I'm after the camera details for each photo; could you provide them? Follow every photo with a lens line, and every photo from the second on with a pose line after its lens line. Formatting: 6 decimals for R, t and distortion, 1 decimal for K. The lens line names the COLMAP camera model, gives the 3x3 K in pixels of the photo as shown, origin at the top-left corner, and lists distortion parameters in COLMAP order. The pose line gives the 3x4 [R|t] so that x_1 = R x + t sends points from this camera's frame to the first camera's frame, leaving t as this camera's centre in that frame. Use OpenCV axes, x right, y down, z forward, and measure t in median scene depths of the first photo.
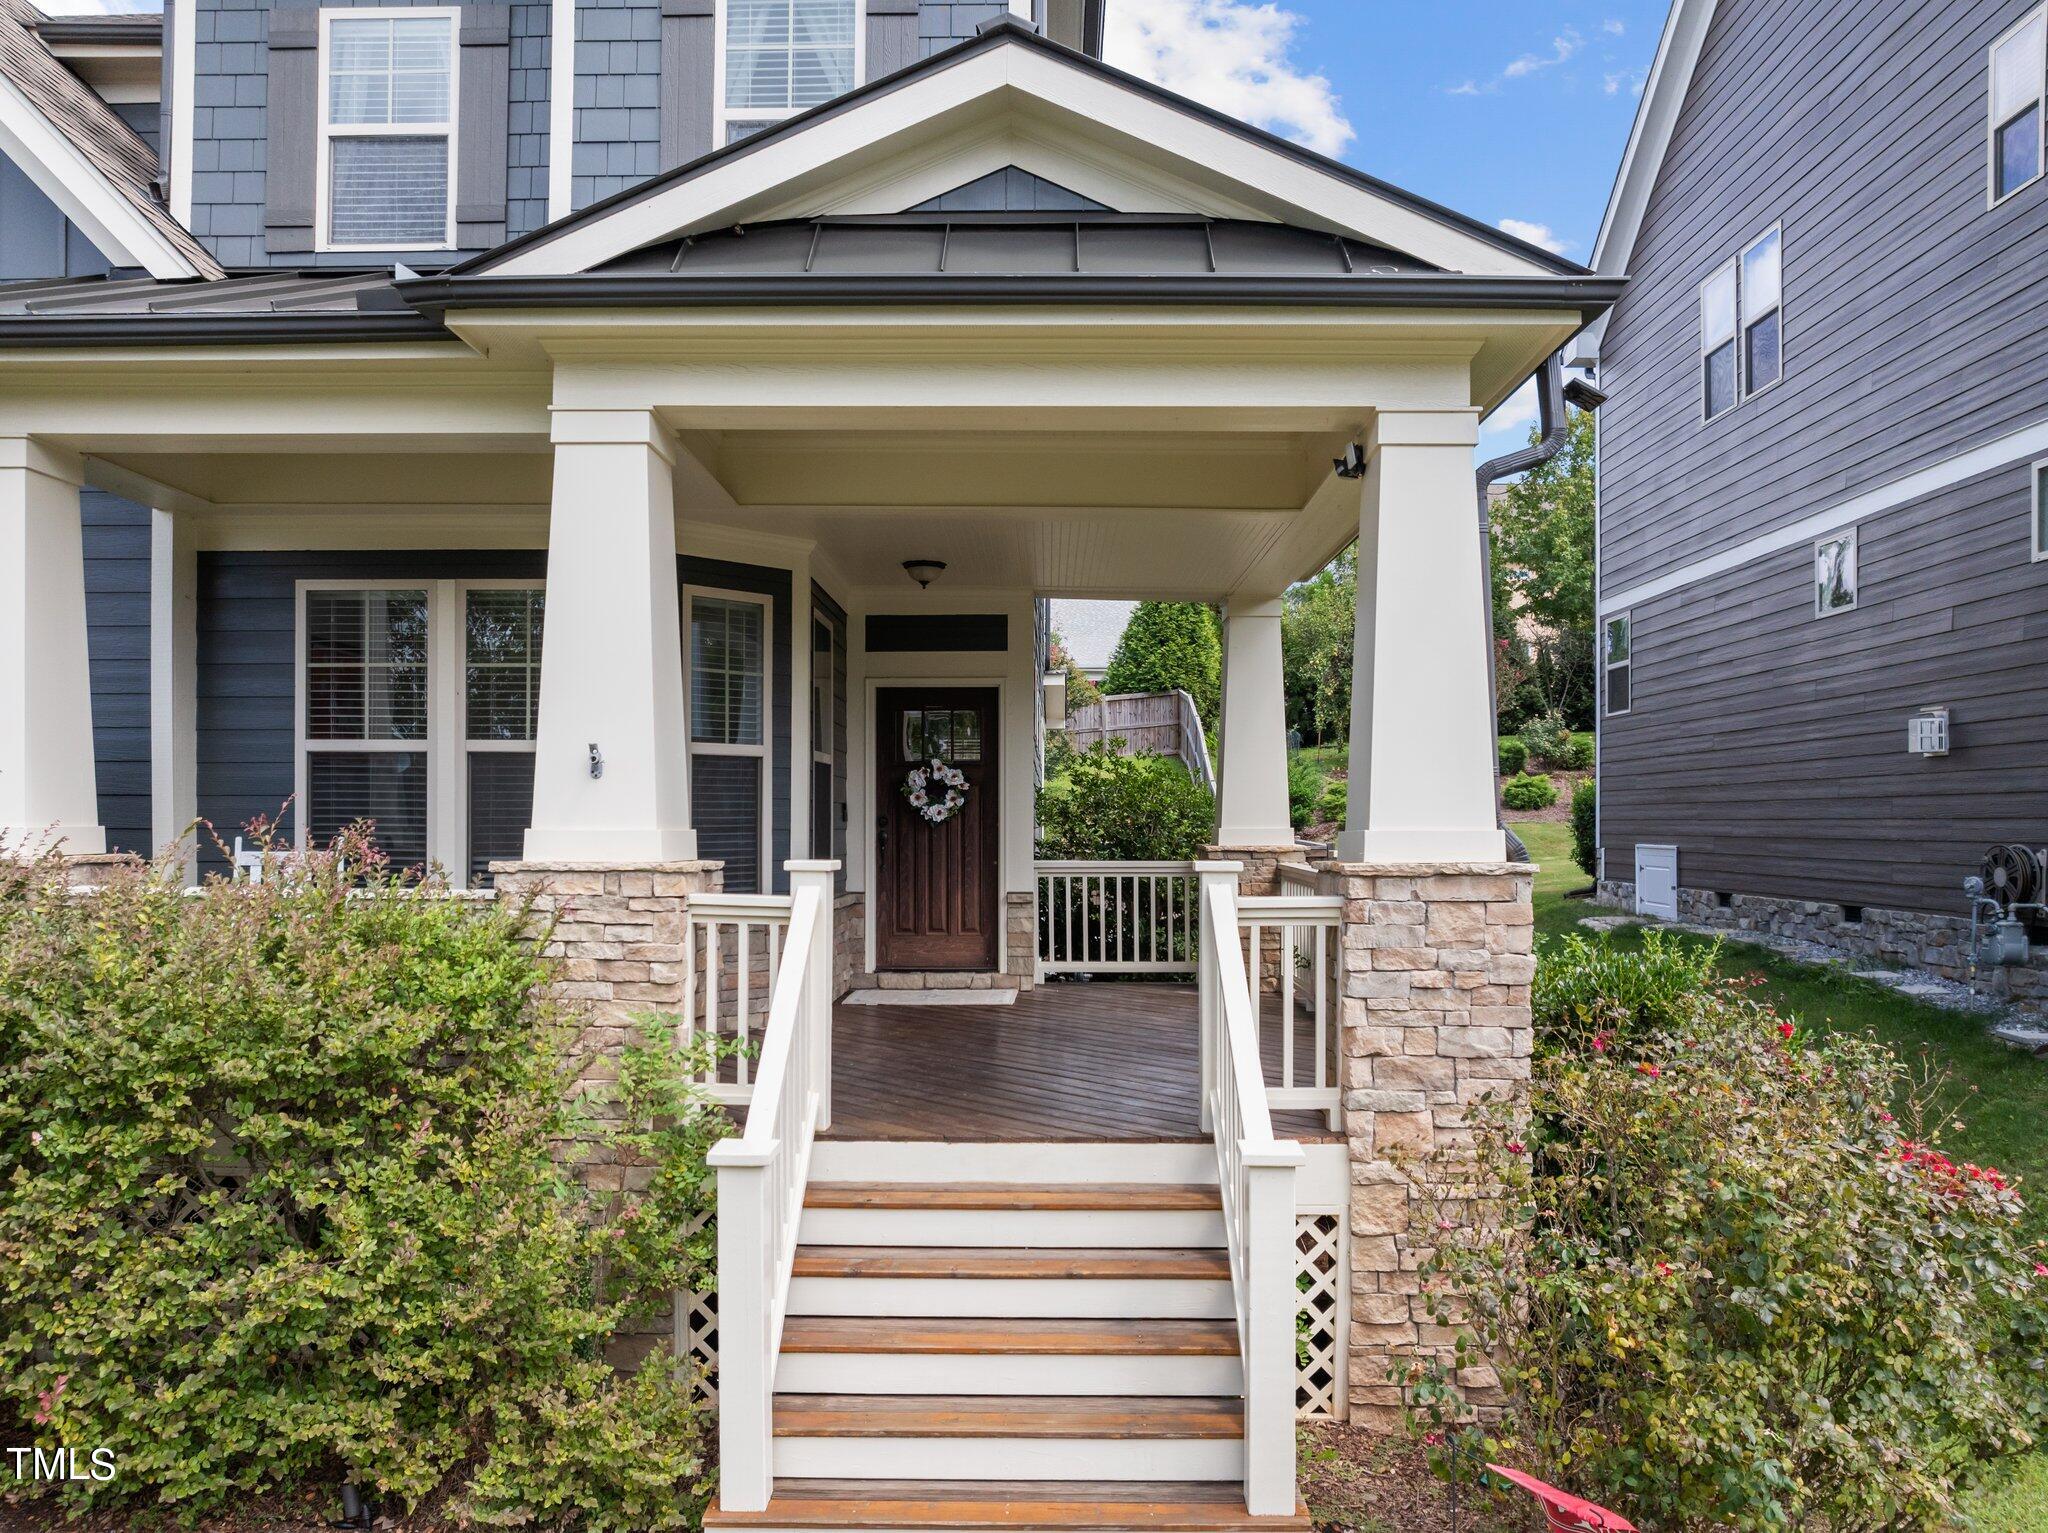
lens RADIAL K [[1473.4, 0, 1021.6], [0, 1473.4, 826.9], [0, 0, 1]] dist [-0.034403, -0.000019]
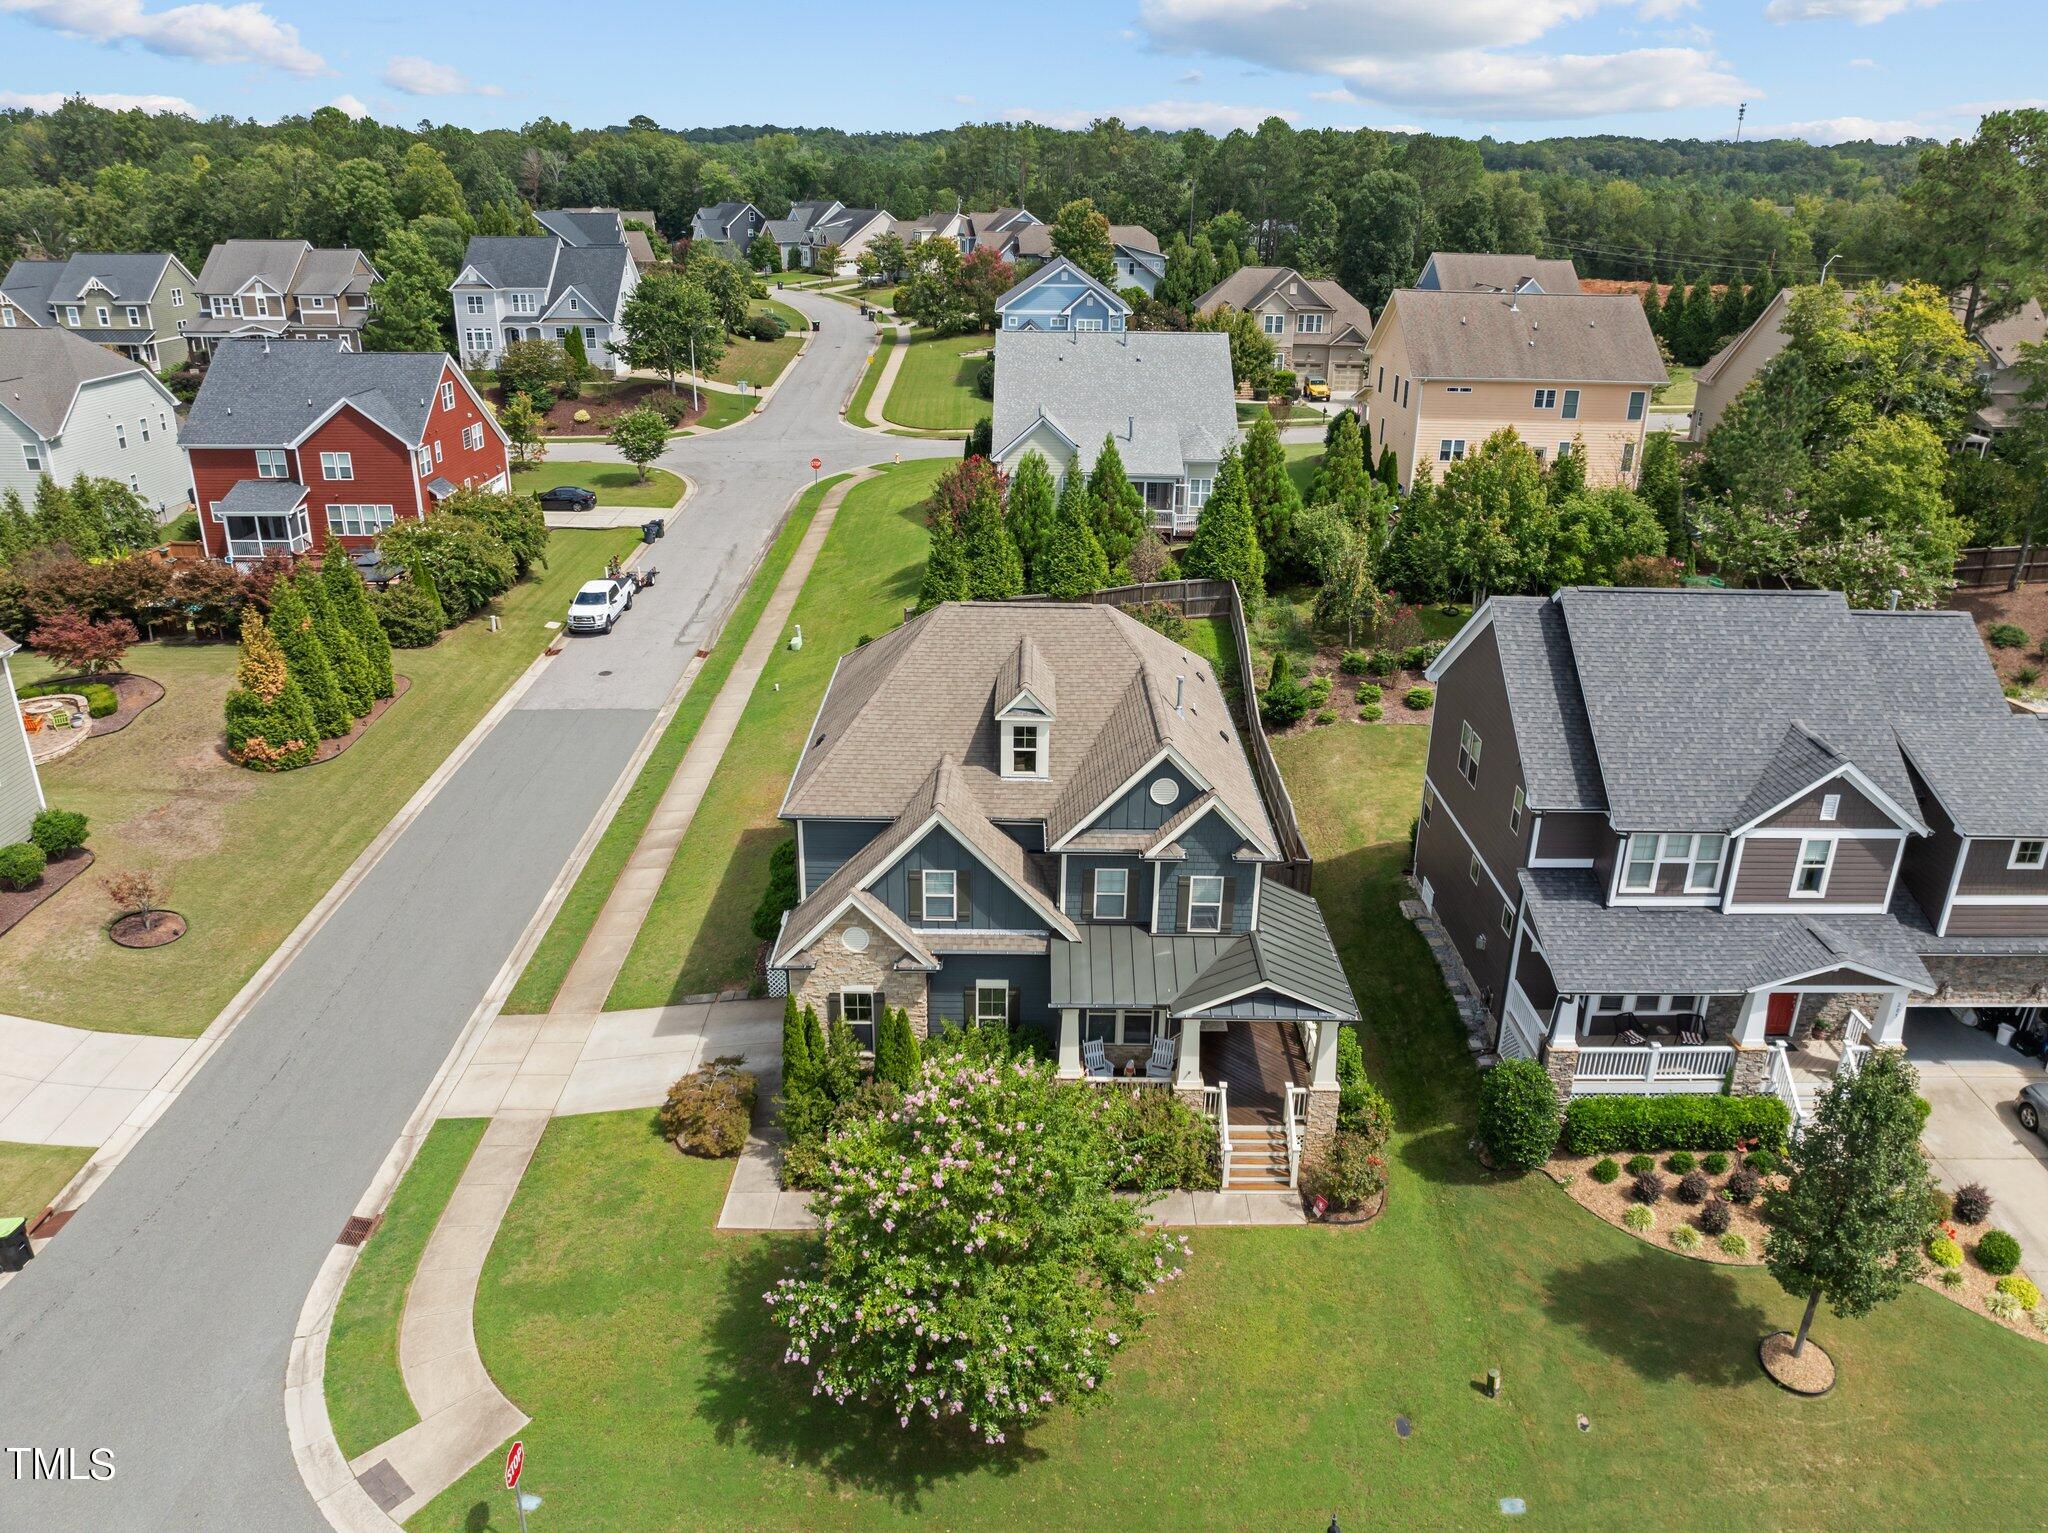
lens RADIAL K [[1440.5, 0, 1024.0], [0, 1440.5, 766.5], [0, 0, 1]] dist [-0.037617, 0.005337]
pose [[0.999859, 0.000077, 0.016807, -0.827055], [-0.006386, 0.926732, 0.375668, -2.653132], [-0.015546, -0.375722, 0.926602, -3.098565]]
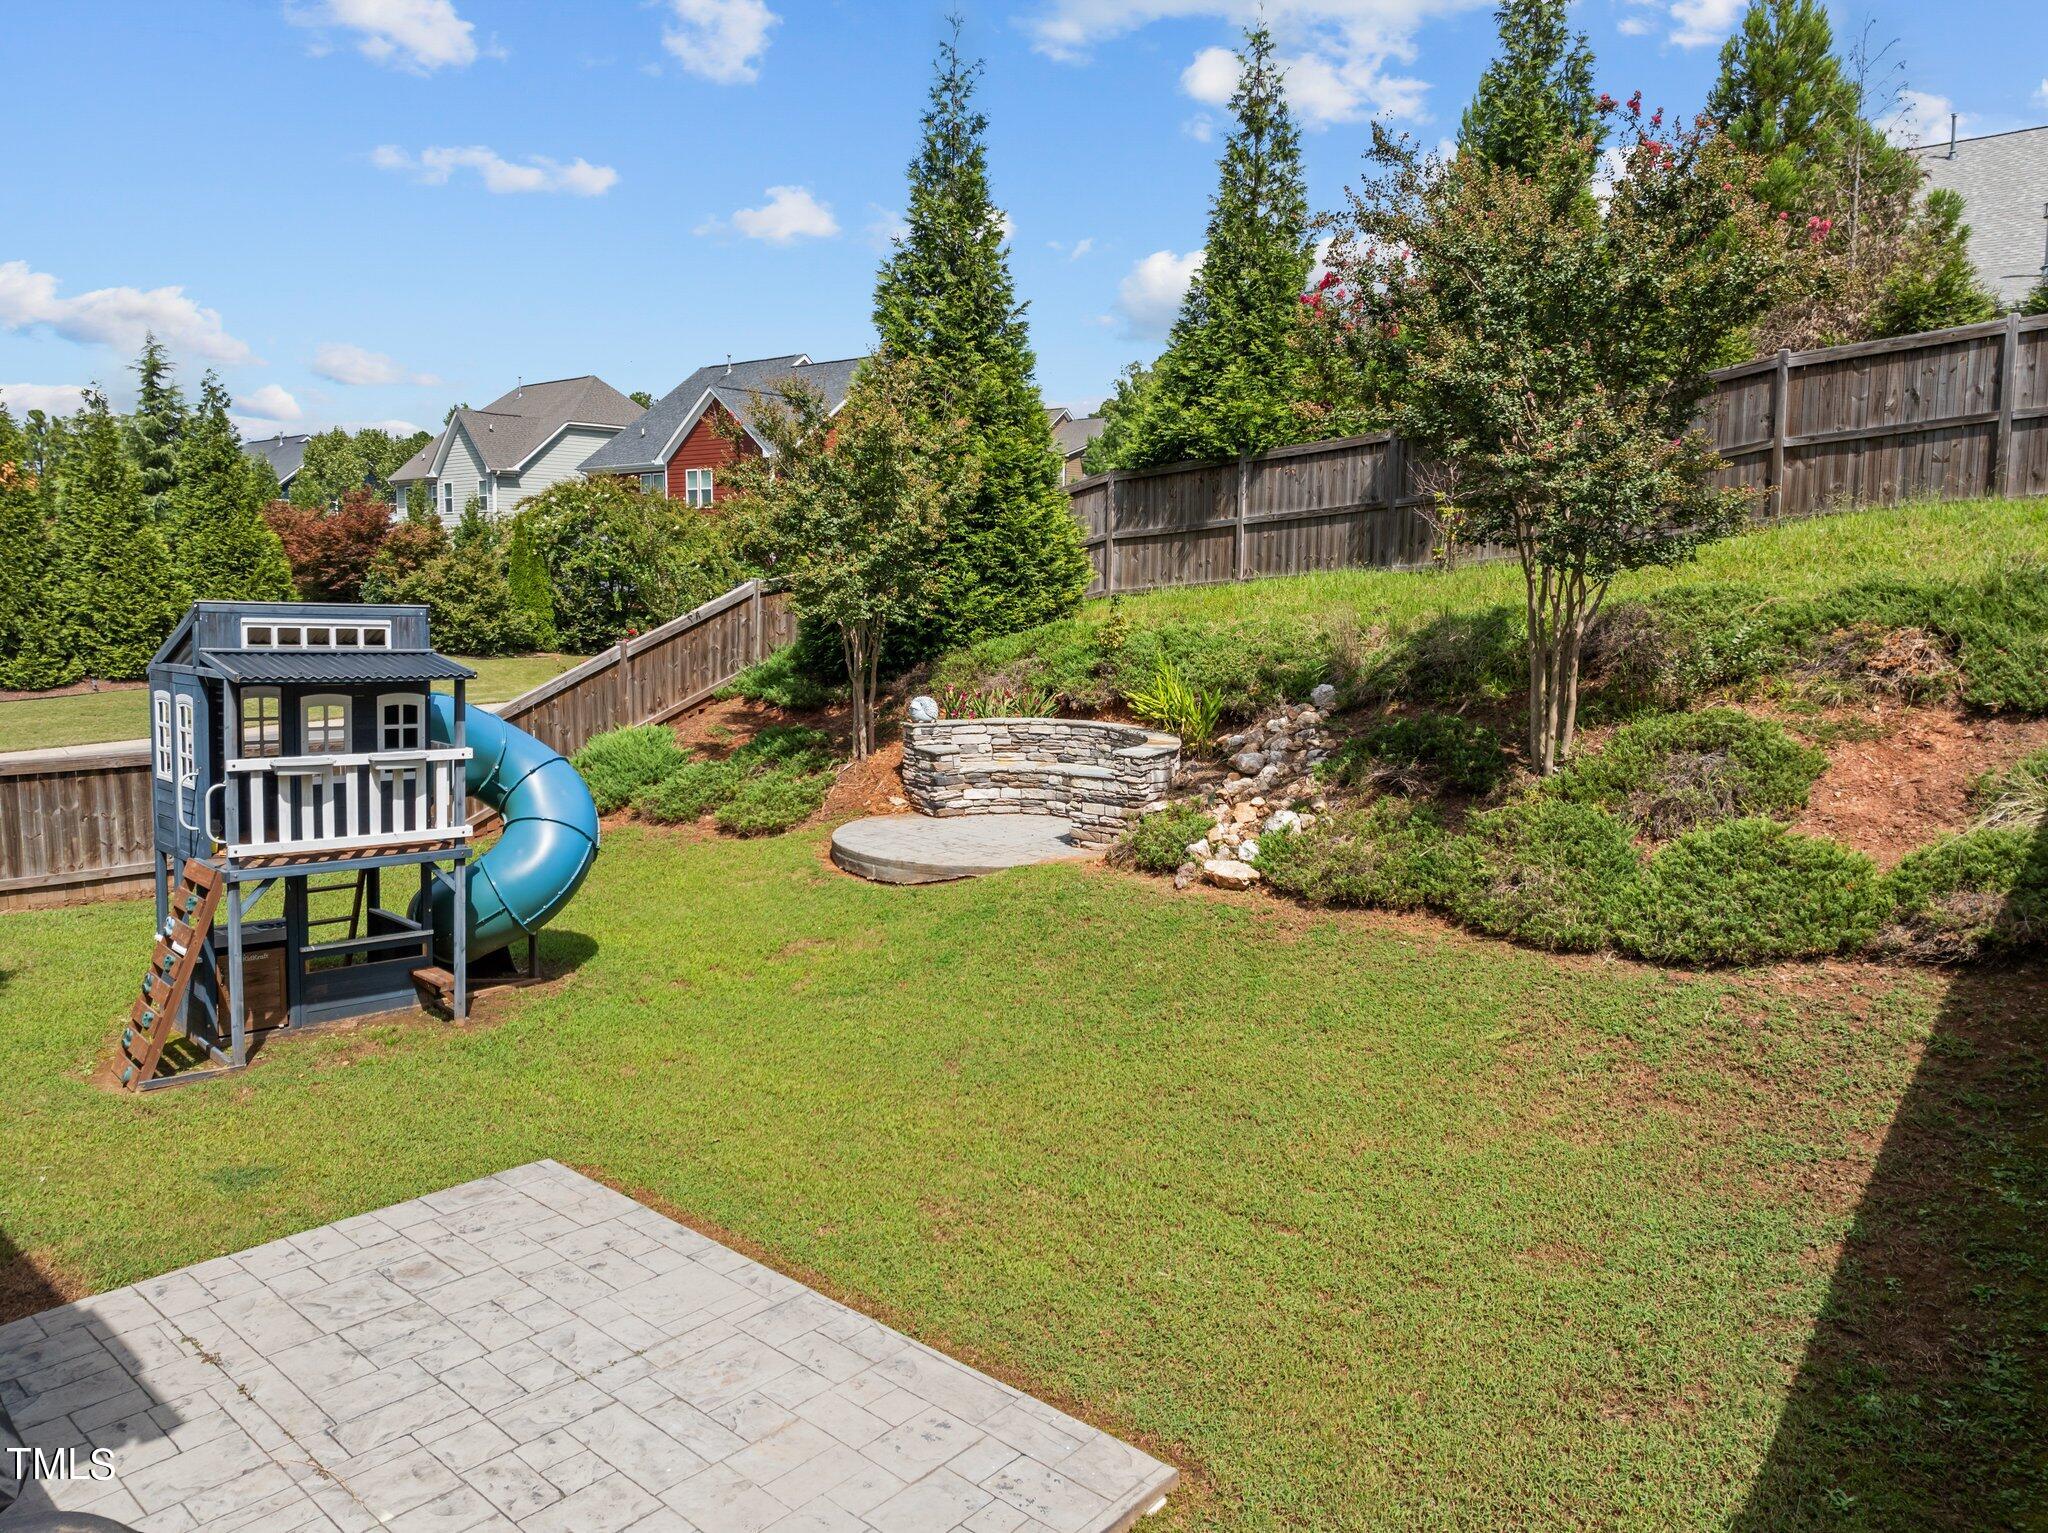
lens RADIAL K [[1441.3, 0, 1024.0], [0, 1441.3, 766.5], [0, 0, 1]] dist [0.000912, -0.040549]
pose [[0.769281, 0.089692, -0.632584, 0.502030], [-0.013213, 0.992119, 0.124600, -0.121960], [0.638774, -0.087494, 0.764403, 3.093954]]
